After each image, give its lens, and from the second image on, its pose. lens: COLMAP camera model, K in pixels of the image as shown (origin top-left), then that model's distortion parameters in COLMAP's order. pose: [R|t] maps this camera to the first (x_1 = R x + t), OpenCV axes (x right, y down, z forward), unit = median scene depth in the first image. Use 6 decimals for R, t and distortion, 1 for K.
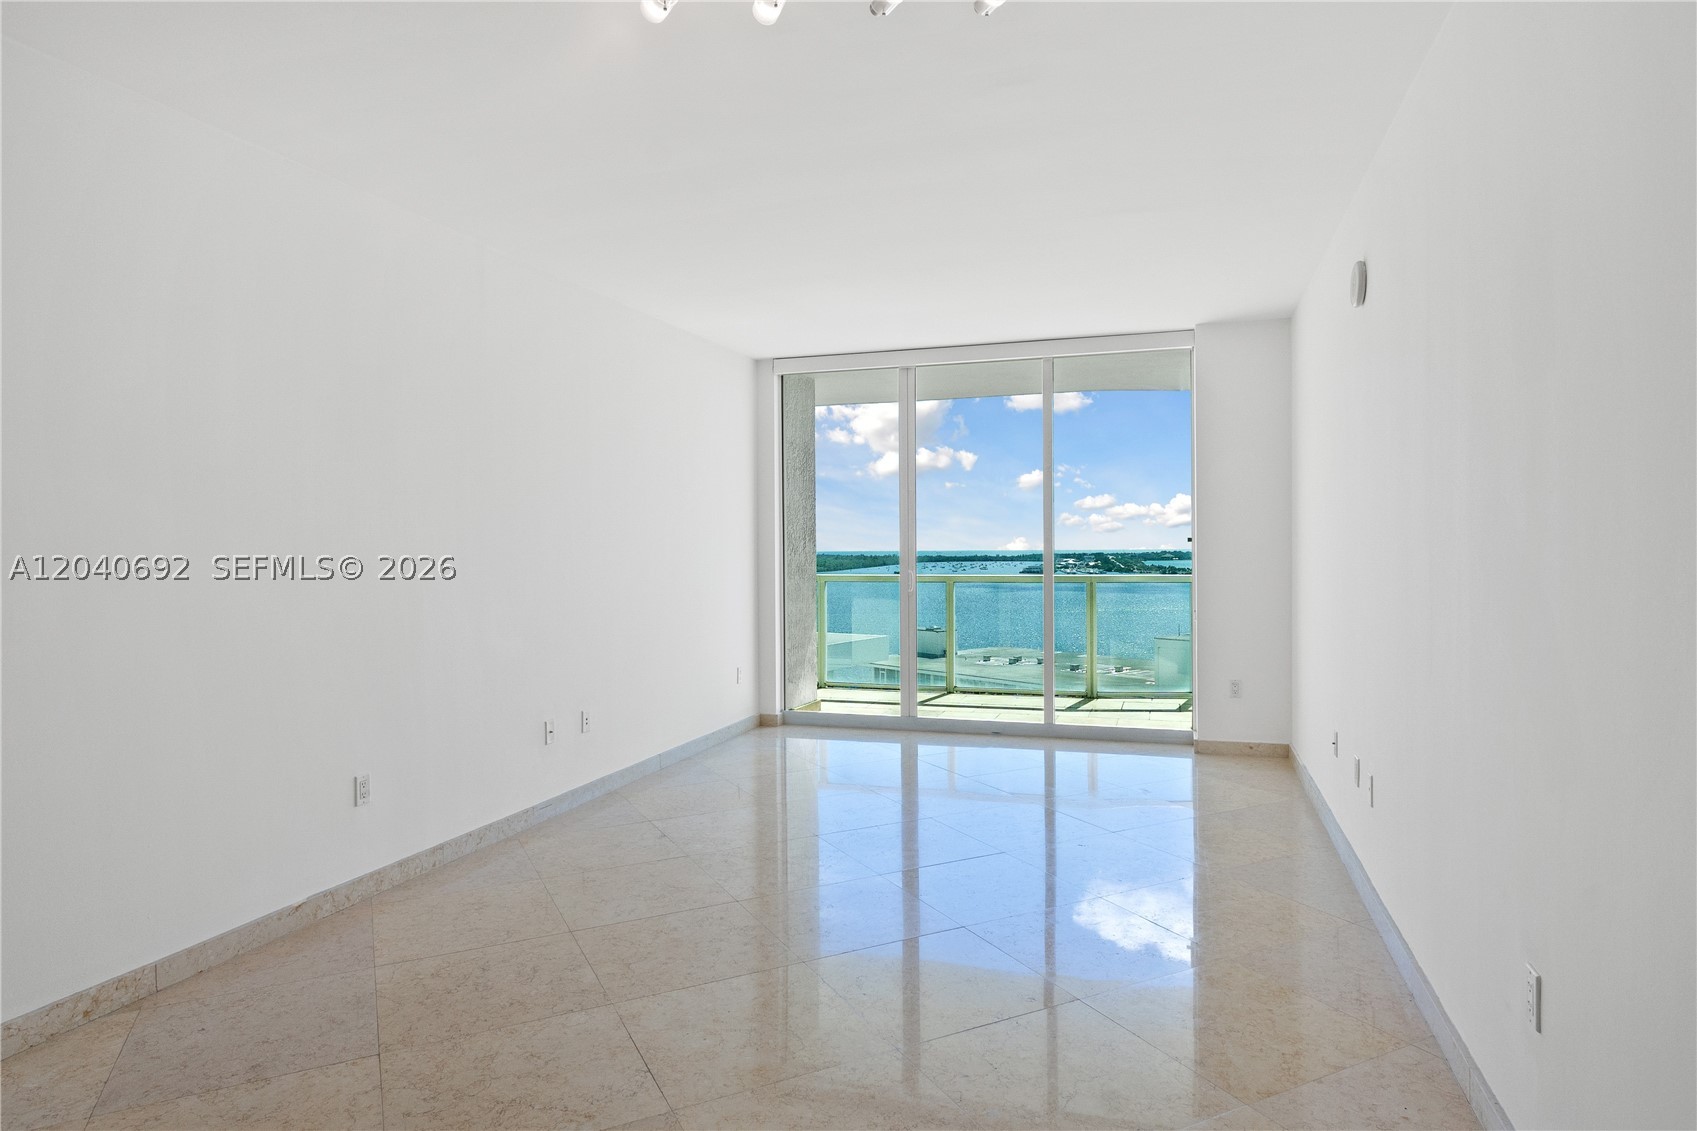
lens RADIAL K [[1006.4, 0, 848.5], [0, 1006.4, 565.5], [0, 0, 1]] dist [0.001040, -0.000011]
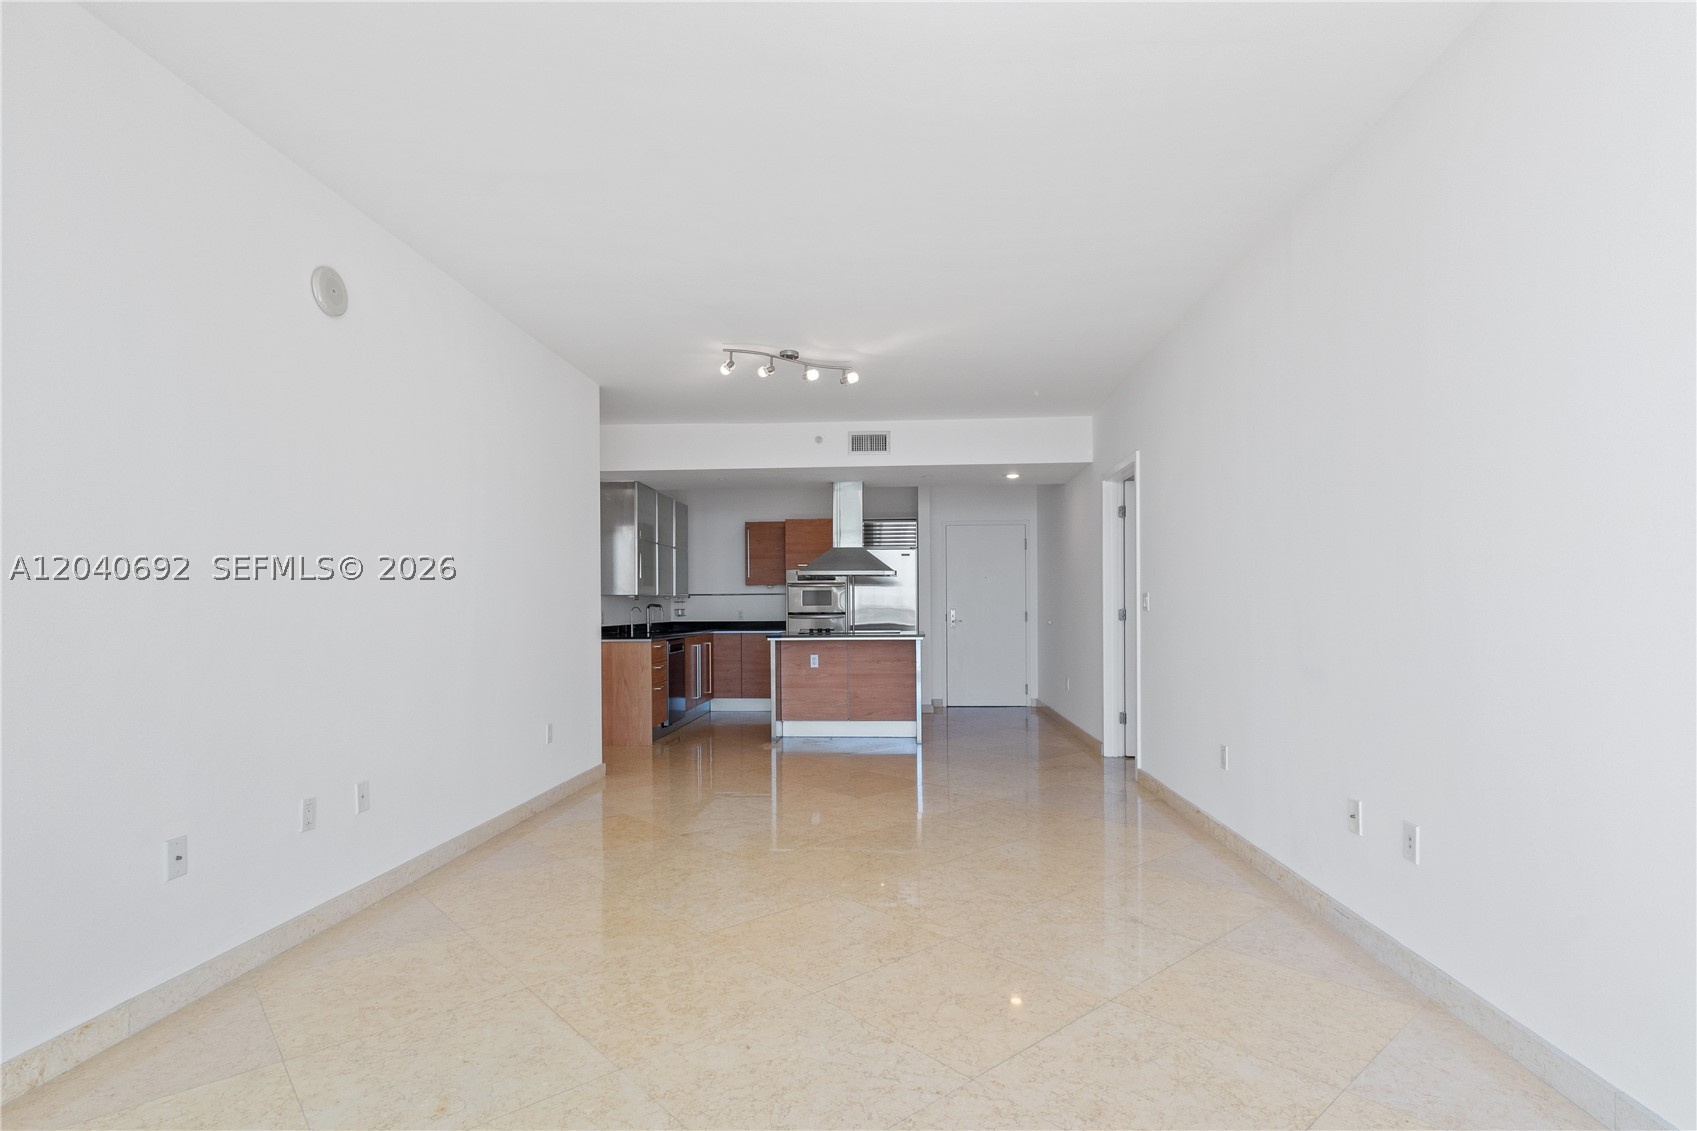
lens RADIAL K [[841.4, 0, 852.6], [0, 841.4, 569.7], [0, 0, 1]] dist [-0.000032, -0.001190]
pose [[-0.967041, 0.000685, -0.254618, 0.122801], [0.007373, 0.999652, -0.025315, 0.005800], [0.254512, -0.026358, -0.966710, 0.985215]]
